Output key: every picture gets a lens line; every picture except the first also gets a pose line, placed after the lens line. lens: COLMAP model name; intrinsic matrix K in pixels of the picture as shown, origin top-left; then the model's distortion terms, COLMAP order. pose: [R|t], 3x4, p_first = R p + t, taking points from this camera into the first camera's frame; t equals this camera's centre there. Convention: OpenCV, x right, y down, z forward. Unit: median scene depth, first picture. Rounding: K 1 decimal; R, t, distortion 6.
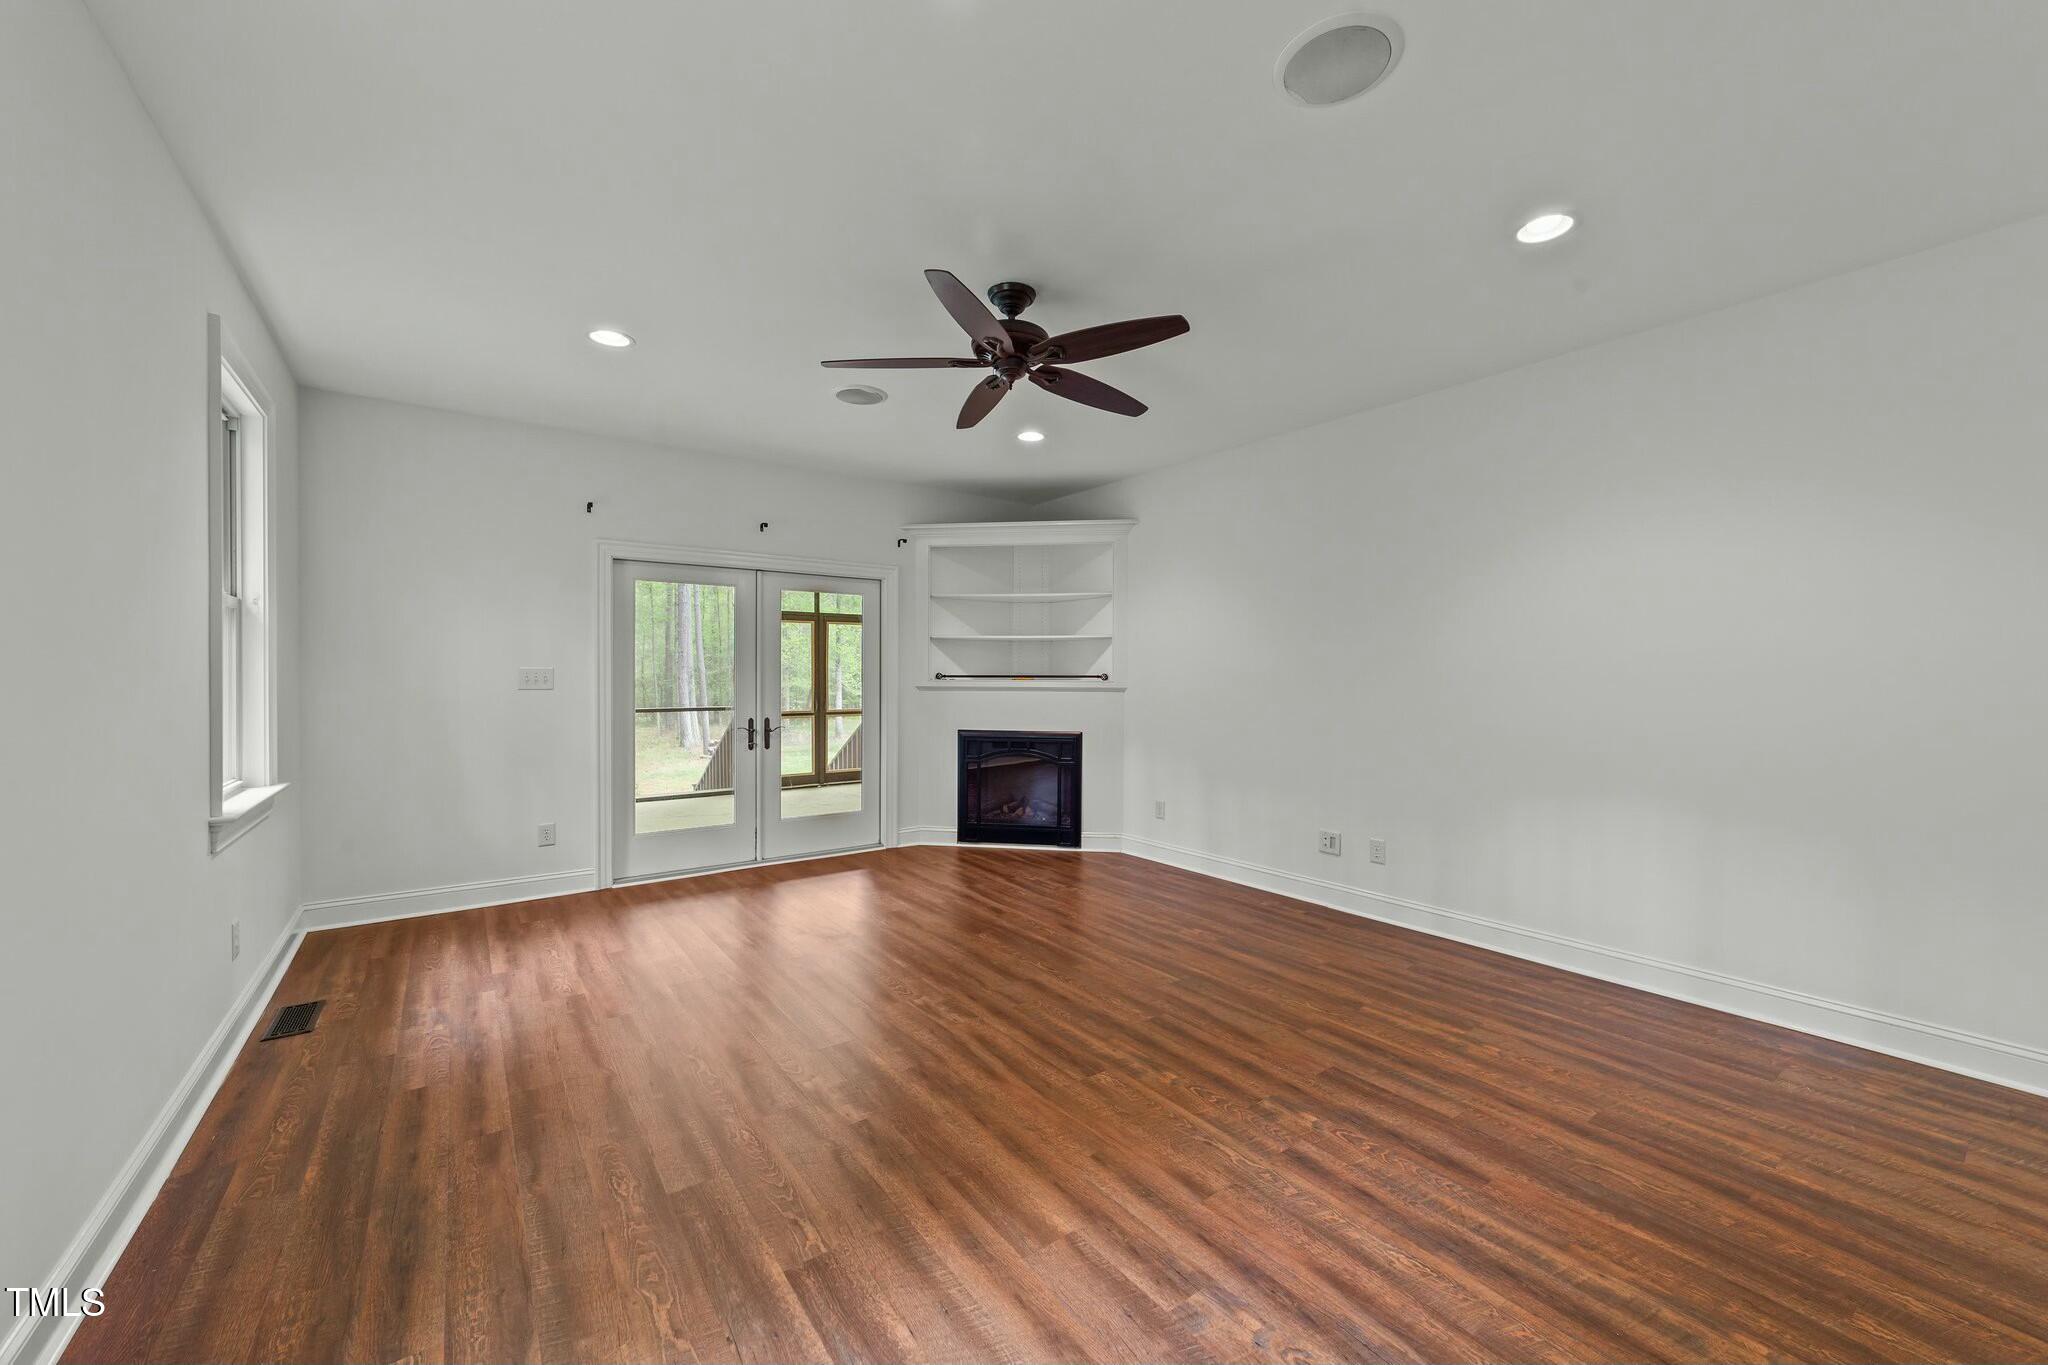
lens RADIAL K [[779.1, 0, 1033.1], [0, 779.1, 679.7], [0, 0, 1]] dist [-0.007791, 0.001176]
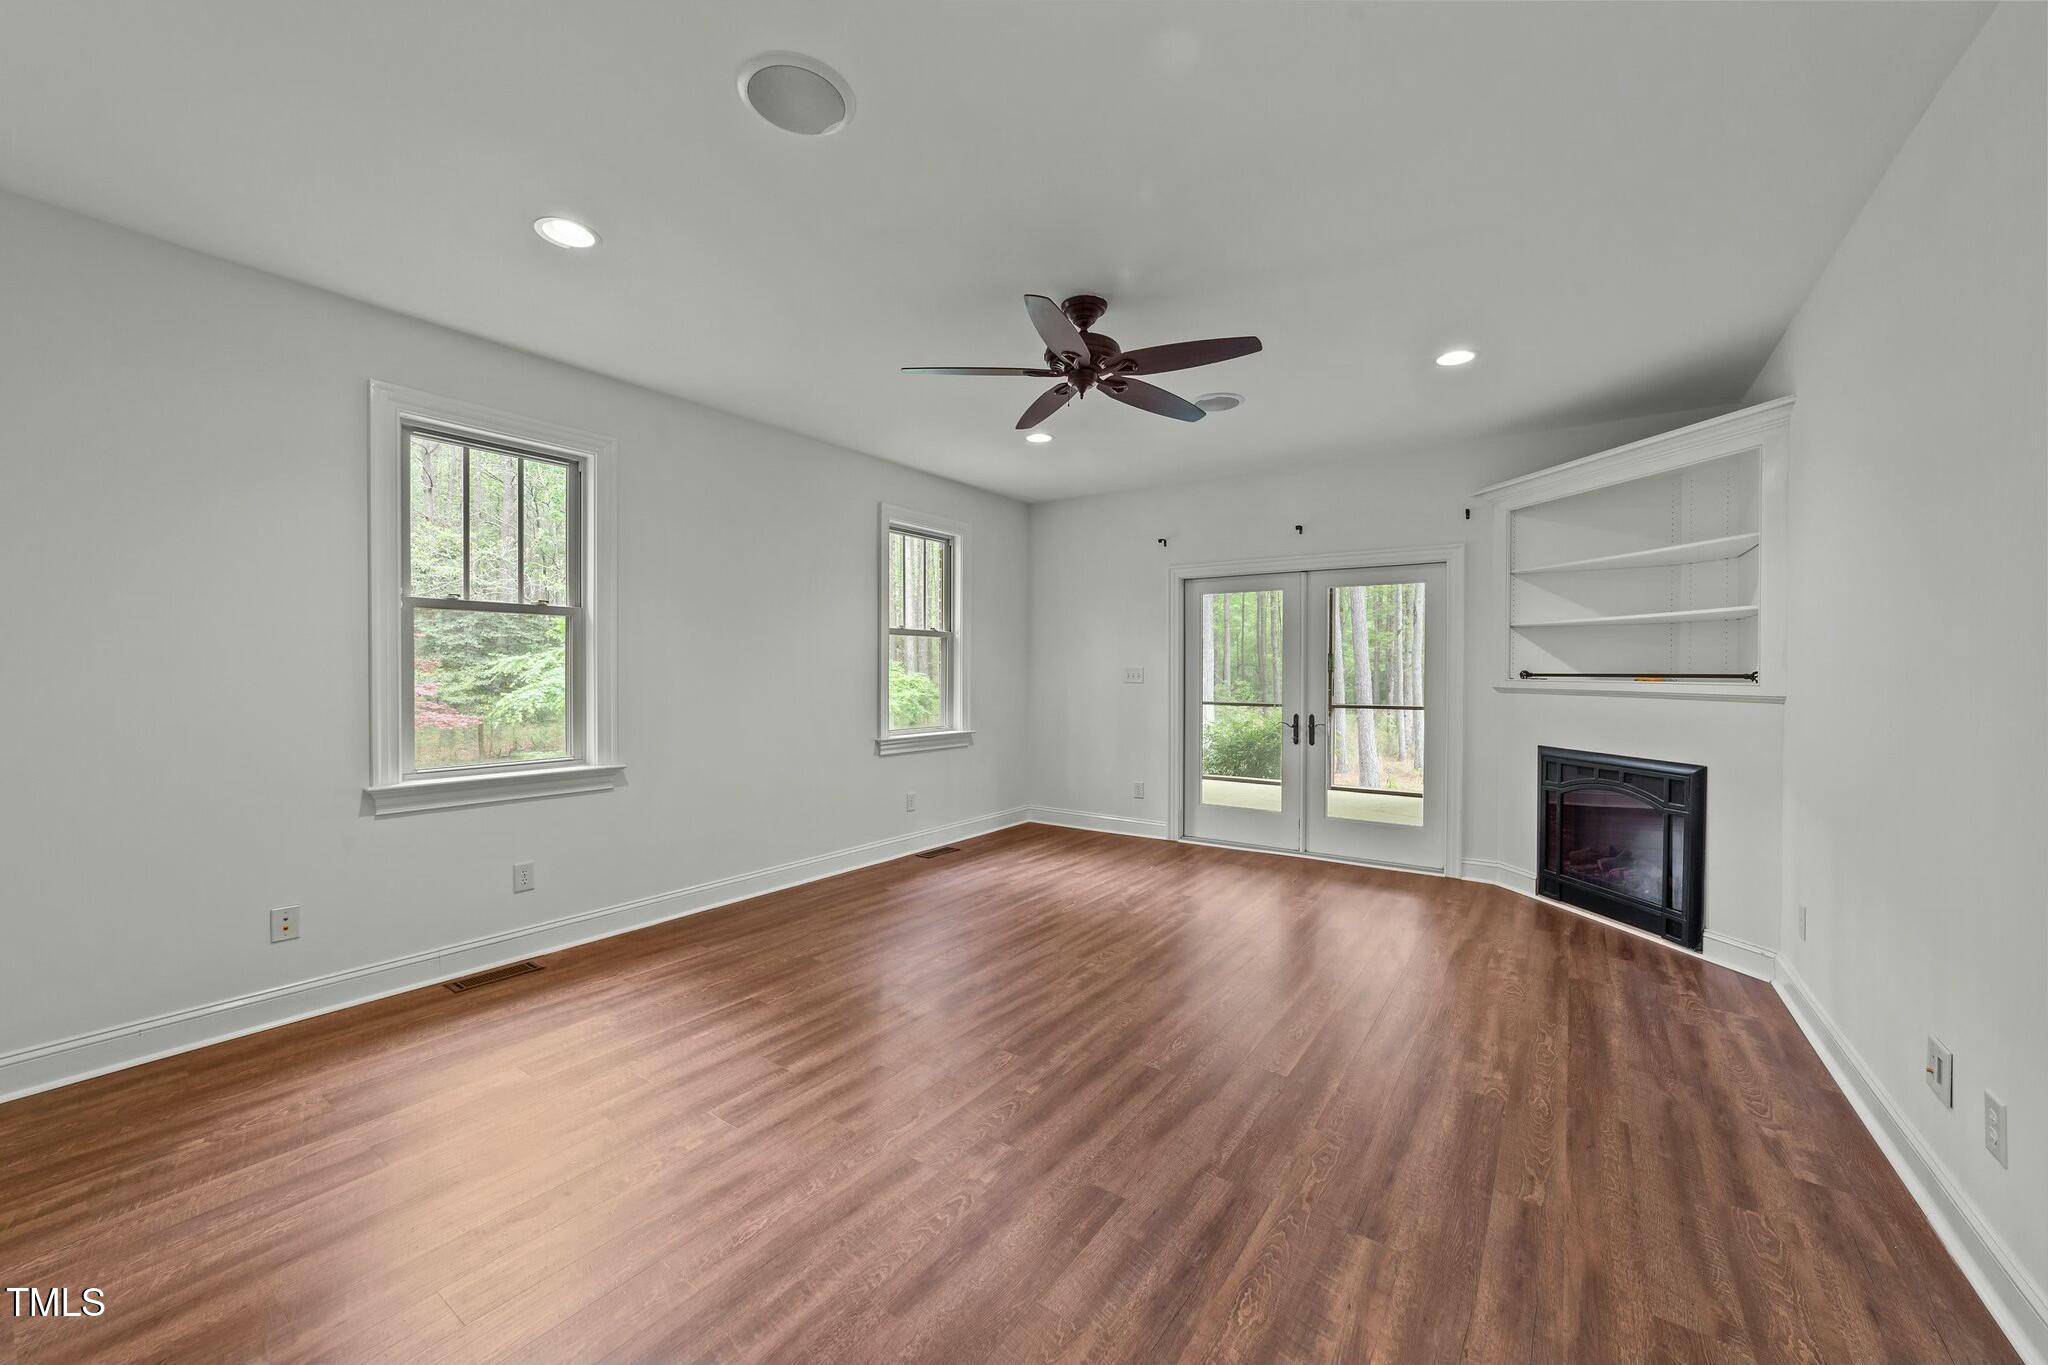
lens RADIAL K [[779.1, 0, 1031.6], [0, 779.1, 680.3], [0, 0, 1]] dist [-0.007791, 0.001176]
pose [[0.318752, 0.009038, -0.947795, 0.558307], [-0.006745, 0.999951, 0.007267, -0.001198], [0.947814, 0.004076, 0.318797, 0.357606]]
